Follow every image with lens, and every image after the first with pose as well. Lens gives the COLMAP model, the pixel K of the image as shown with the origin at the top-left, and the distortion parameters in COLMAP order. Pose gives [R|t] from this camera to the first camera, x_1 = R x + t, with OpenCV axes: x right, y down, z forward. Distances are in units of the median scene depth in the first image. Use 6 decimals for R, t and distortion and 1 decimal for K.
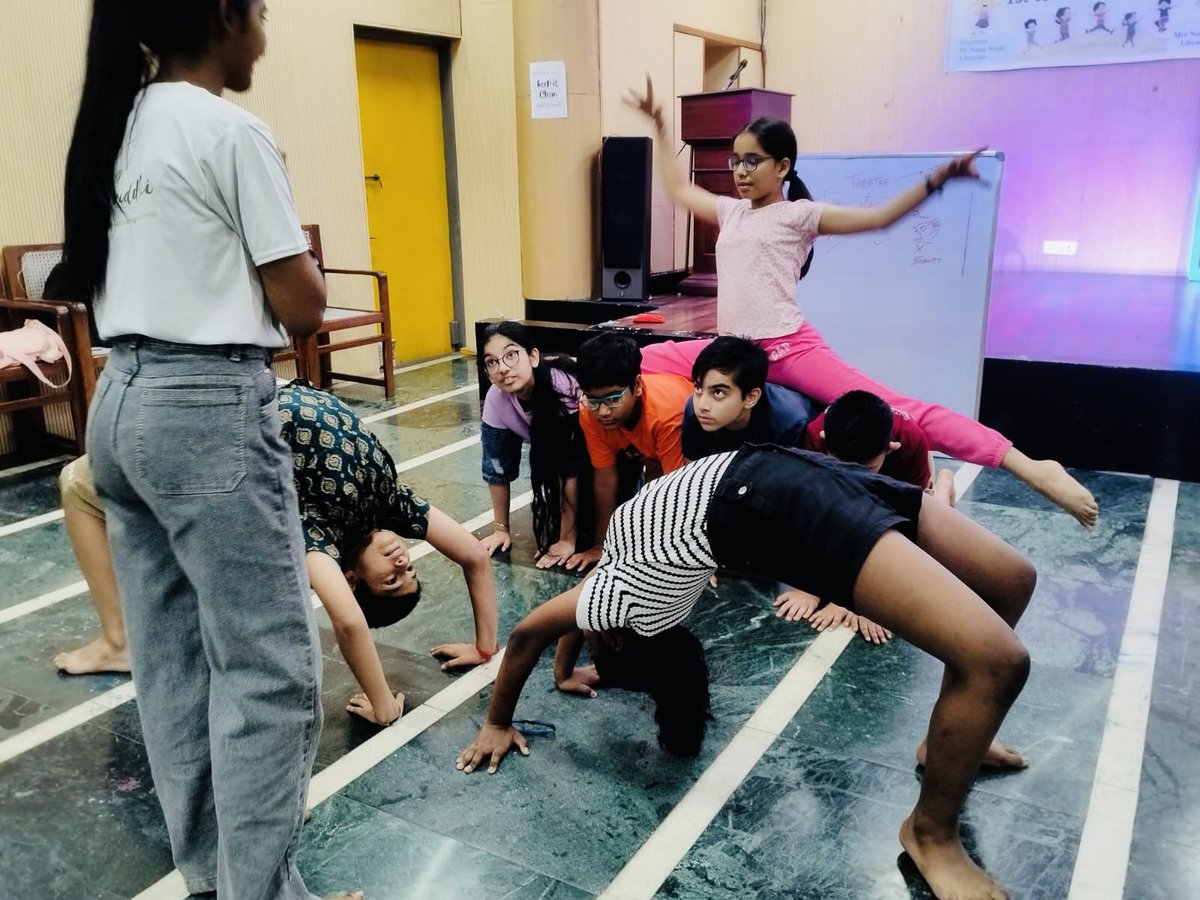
lens RADIAL K [[1030.7, 0, 601.0], [0, 1030.7, 453.5], [0, 0, 1]] dist [-0.001921, 0.007852]
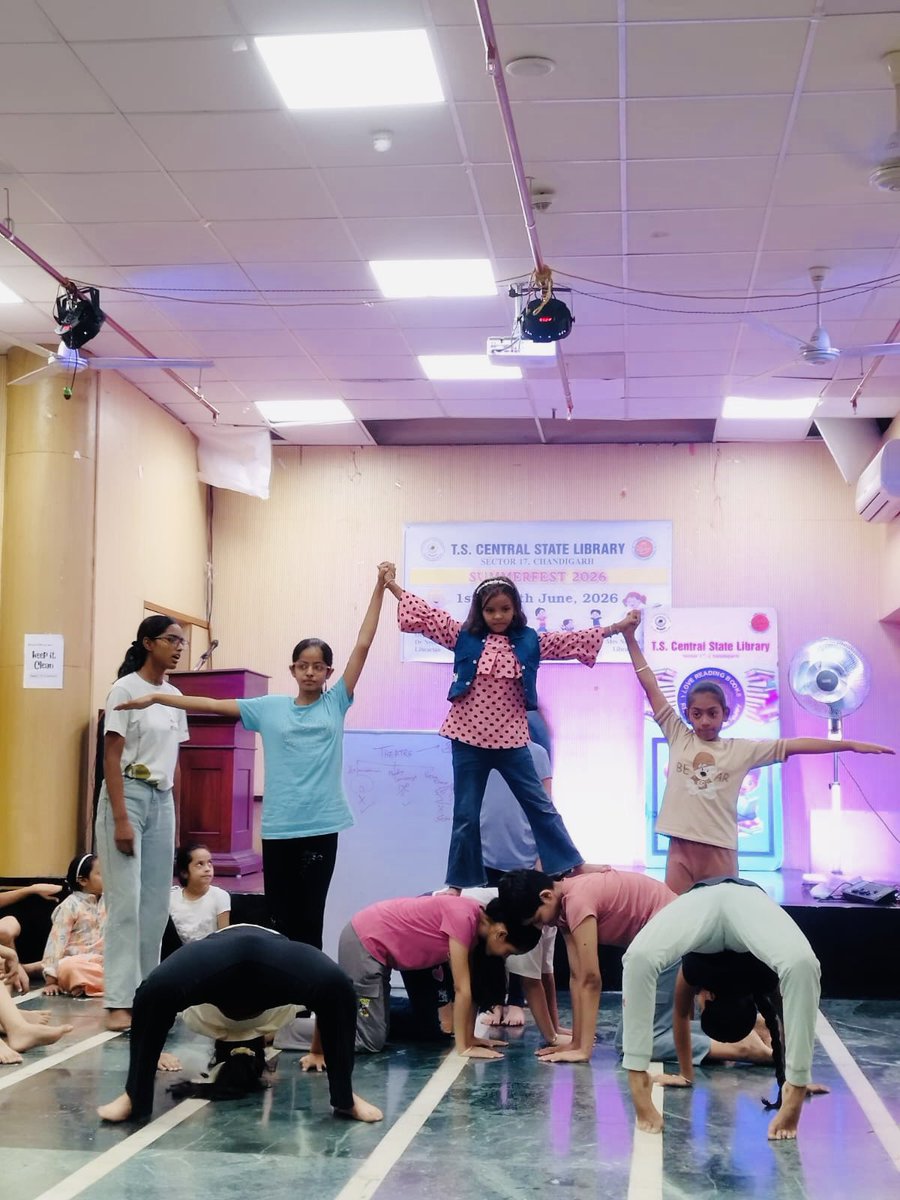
lens RADIAL K [[1807.4, 0, 449.6], [0, 1807.4, 599.9], [0, 0, 1]] dist [0.017343, 0.000000]
pose [[0.923830, 0.064497, 0.377330, -0.347123], [0.077758, 0.933536, -0.349948, 0.224430], [-0.374822, 0.352633, 0.857414, -0.639002]]
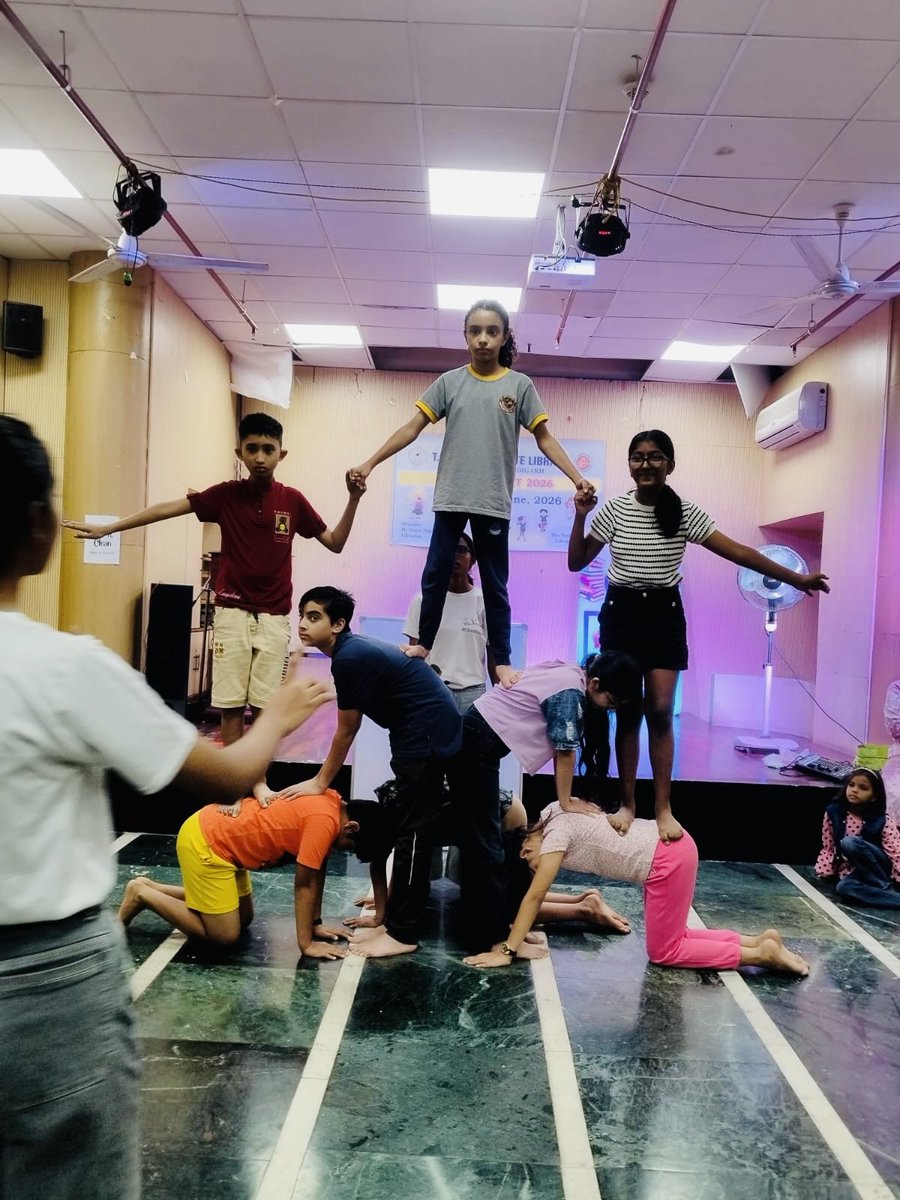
lens RADIAL K [[1030.7, 0, 433.4], [0, 1030.7, 620.1], [0, 0, 1]] dist [-0.001921, 0.007852]
pose [[0.883153, 0.043378, 0.467074, -0.249846], [0.070247, 0.972256, -0.223121, 0.001414], [-0.463794, 0.229861, 0.855604, -0.088844]]
